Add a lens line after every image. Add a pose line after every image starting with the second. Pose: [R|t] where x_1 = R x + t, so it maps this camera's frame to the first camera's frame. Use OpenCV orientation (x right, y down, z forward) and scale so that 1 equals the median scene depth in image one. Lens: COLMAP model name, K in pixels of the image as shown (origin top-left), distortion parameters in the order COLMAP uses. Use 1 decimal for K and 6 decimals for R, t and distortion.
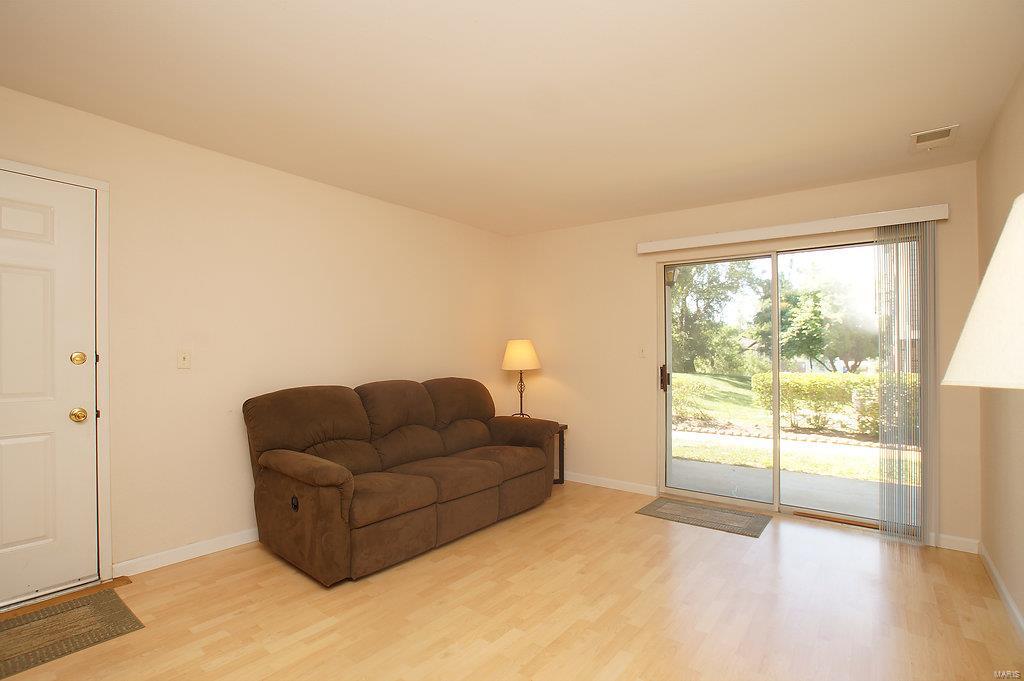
lens RADIAL K [[500.3, 0, 502.2], [0, 500.3, 355.3], [0, 0, 1]] dist [-0.022162, -0.000103]
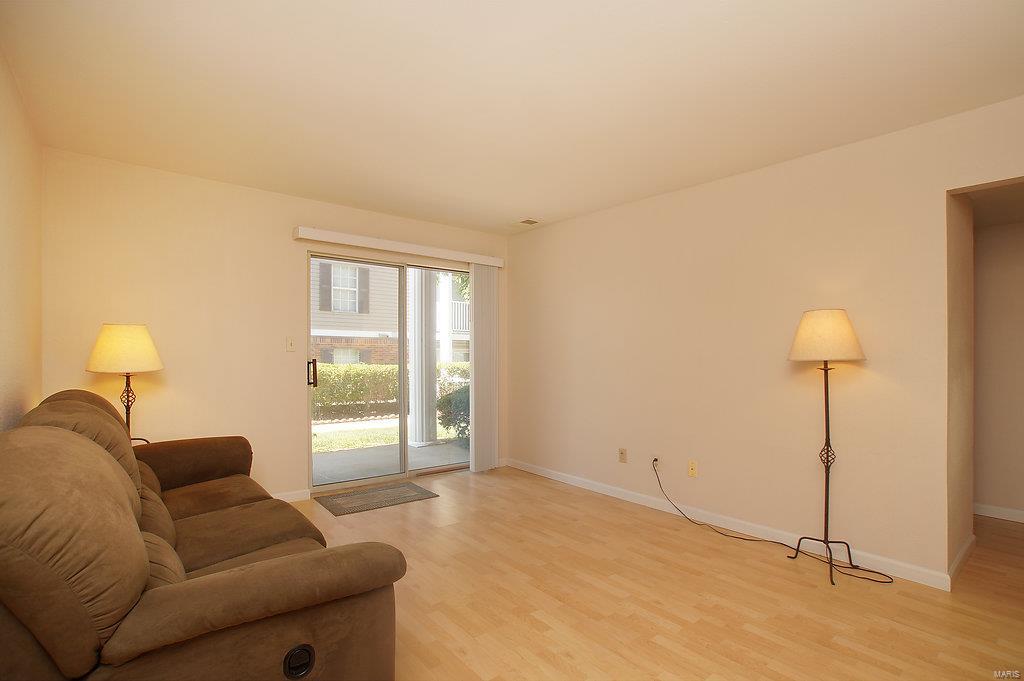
lens RADIAL K [[500.3, 0, 502.2], [0, 500.3, 355.3], [0, 0, 1]] dist [-0.022162, -0.000103]
pose [[0.237722, -0.007555, 0.971304, -0.599626], [-0.006867, 0.999932, 0.009458, -0.000631], [-0.971309, -0.008918, 0.237654, 0.491242]]
